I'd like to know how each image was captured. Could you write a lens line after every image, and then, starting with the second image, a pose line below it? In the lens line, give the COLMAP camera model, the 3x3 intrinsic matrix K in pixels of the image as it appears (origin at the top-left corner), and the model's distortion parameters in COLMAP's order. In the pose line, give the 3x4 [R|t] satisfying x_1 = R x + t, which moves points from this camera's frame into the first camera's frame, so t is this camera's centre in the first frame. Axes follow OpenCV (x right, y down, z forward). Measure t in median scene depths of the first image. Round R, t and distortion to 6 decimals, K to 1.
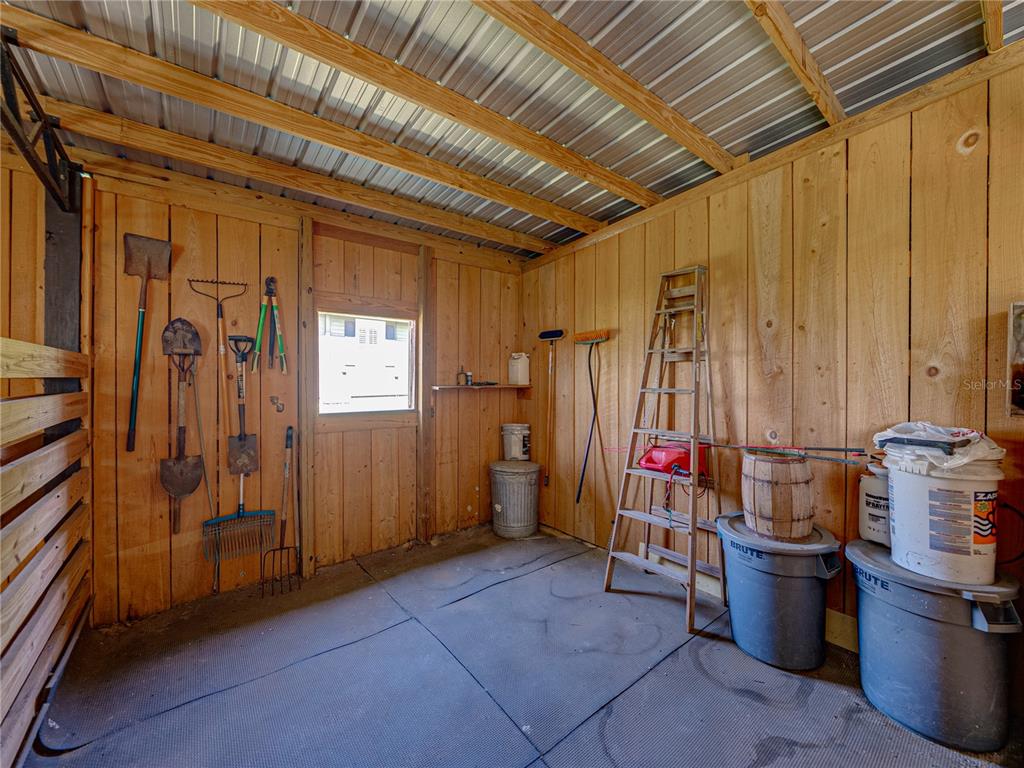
lens RADIAL K [[409.8, 0, 509.3], [0, 409.8, 377.7], [0, 0, 1]] dist [0.000298, -0.000010]
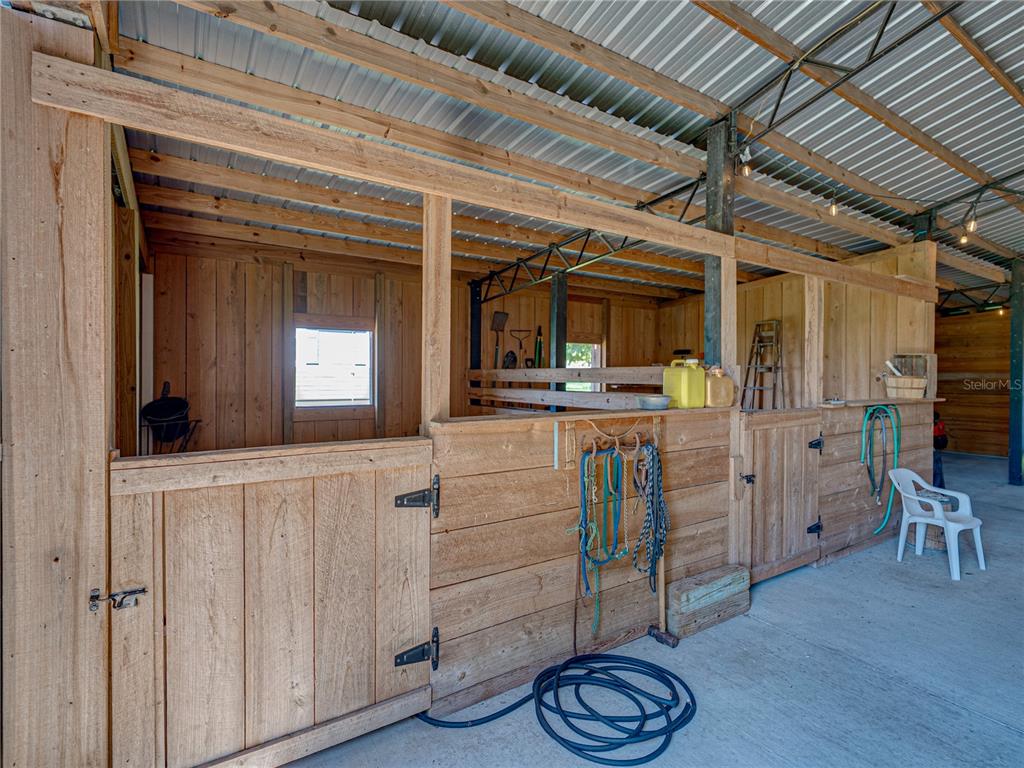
lens RADIAL K [[559.3, 0, 514.4], [0, 559.3, 380.9], [0, 0, 1]] dist [-0.001798, -0.000395]
pose [[0.998162, 0.004366, -0.060448, -0.538658], [-0.004260, 0.999989, 0.001882, -0.001358], [0.060455, -0.001621, 0.998170, -1.522725]]
